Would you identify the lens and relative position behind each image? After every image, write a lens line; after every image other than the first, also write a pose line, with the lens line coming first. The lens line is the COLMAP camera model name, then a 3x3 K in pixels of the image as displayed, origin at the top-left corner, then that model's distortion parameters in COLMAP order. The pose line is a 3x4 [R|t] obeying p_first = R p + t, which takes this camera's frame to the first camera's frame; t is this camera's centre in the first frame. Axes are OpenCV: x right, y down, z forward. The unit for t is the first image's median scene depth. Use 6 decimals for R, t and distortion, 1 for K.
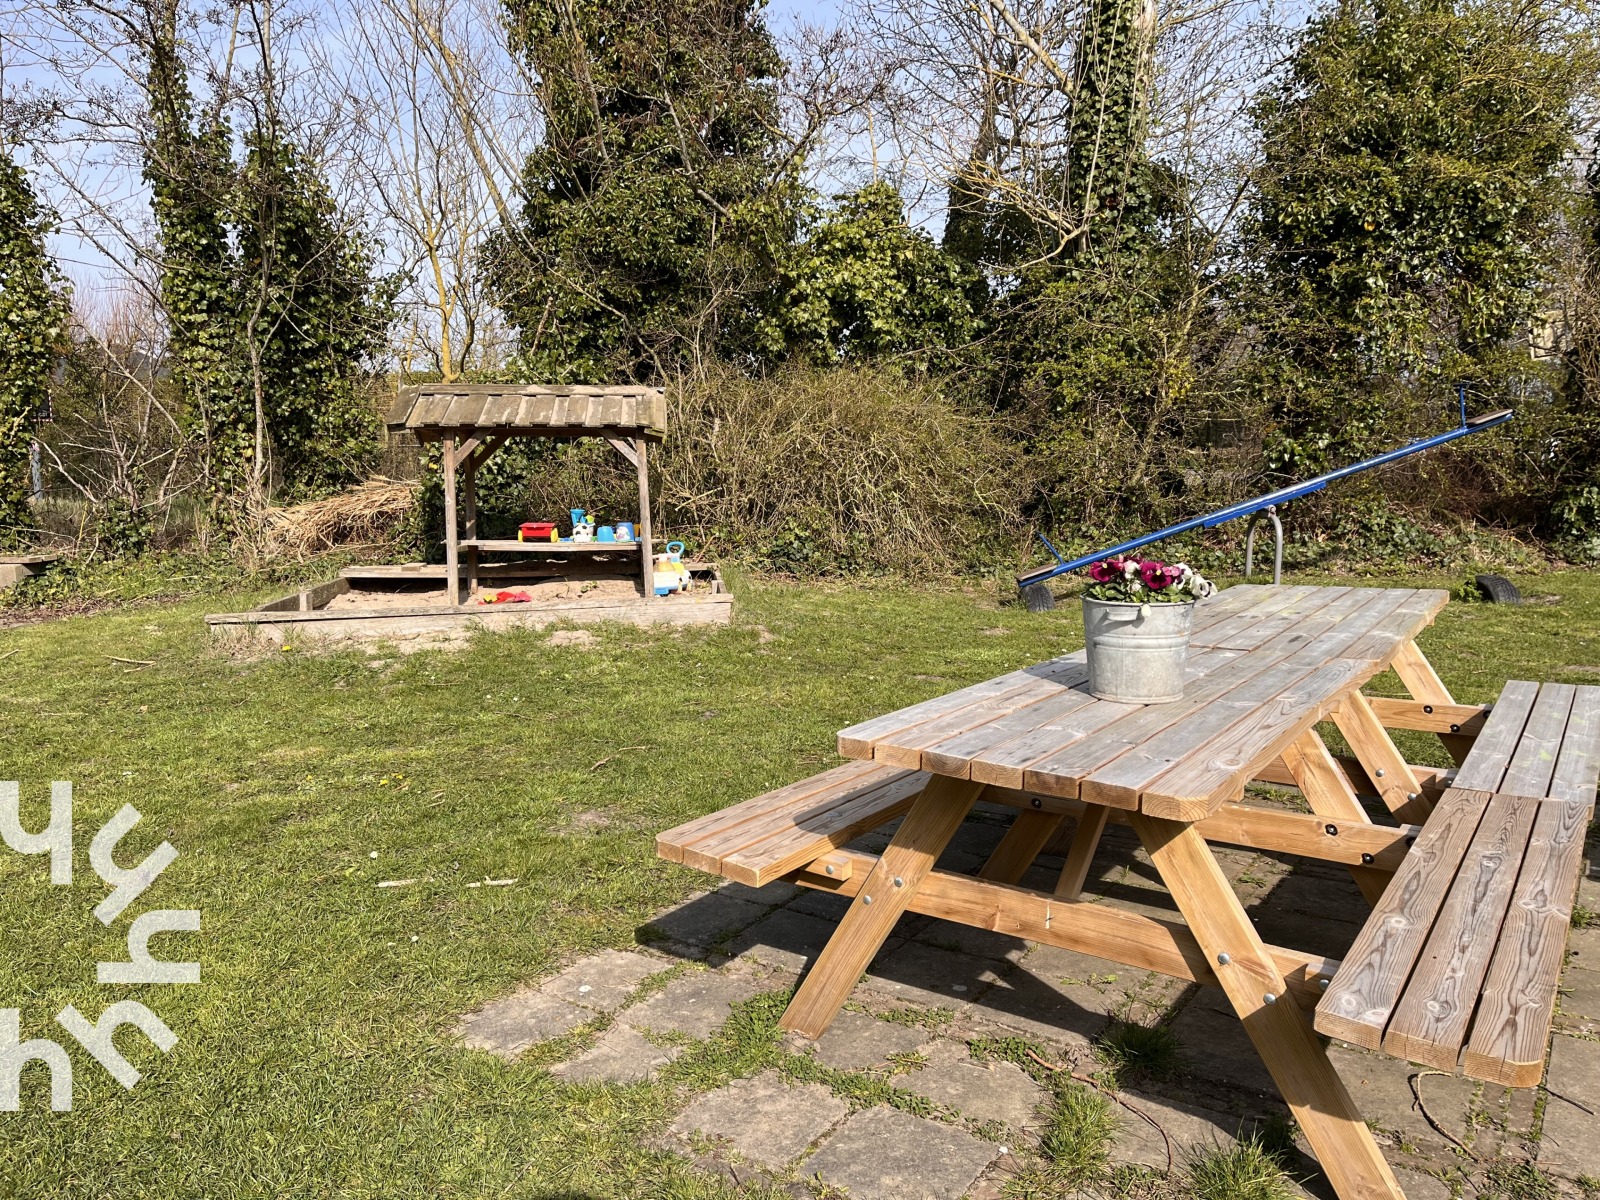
lens RADIAL K [[1223.8, 0, 800.0], [0, 1223.8, 600.0], [0, 0, 1]] dist [0.090131, -0.106103]
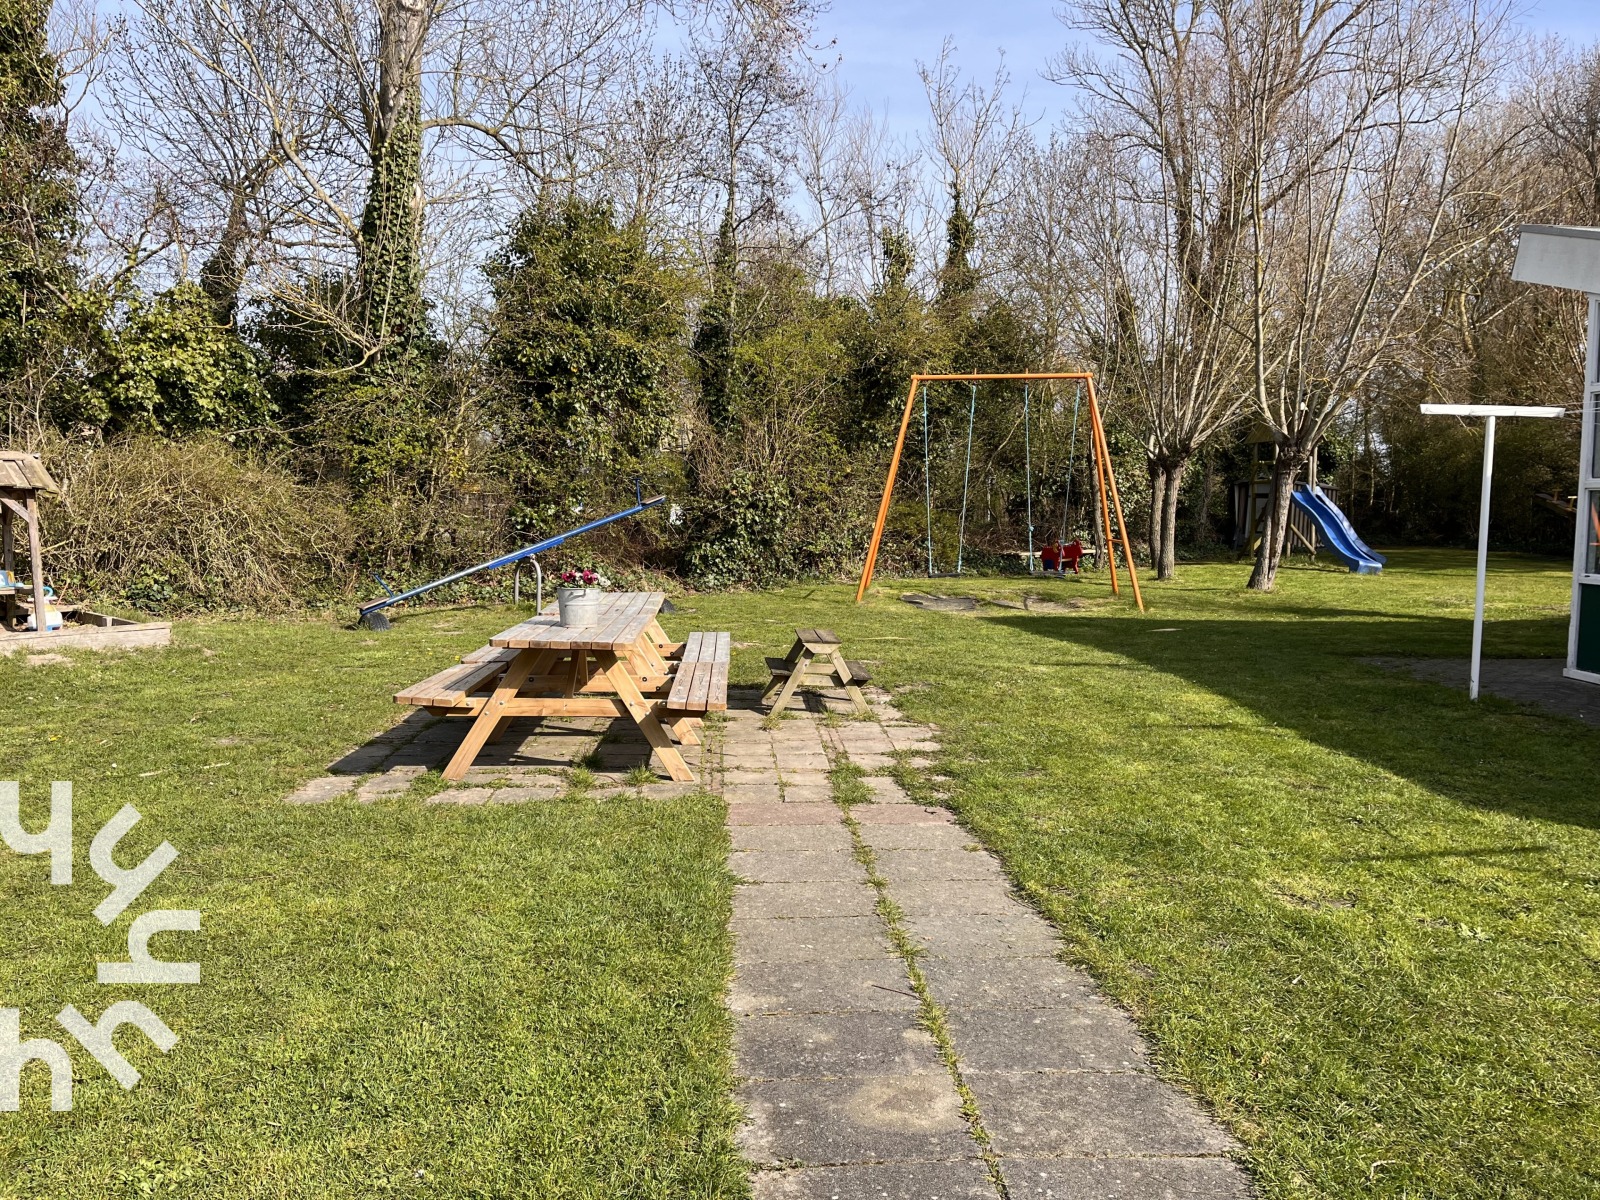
lens RADIAL K [[1211.1, 0, 800.0], [0, 1211.1, 600.0], [0, 0, 1]] dist [-0.004413, -0.003885]
pose [[0.795214, -0.025623, 0.605787, -0.216573], [0.050517, 0.998433, -0.024082, 0.026489], [-0.604221, 0.049753, 0.795262, -0.309964]]
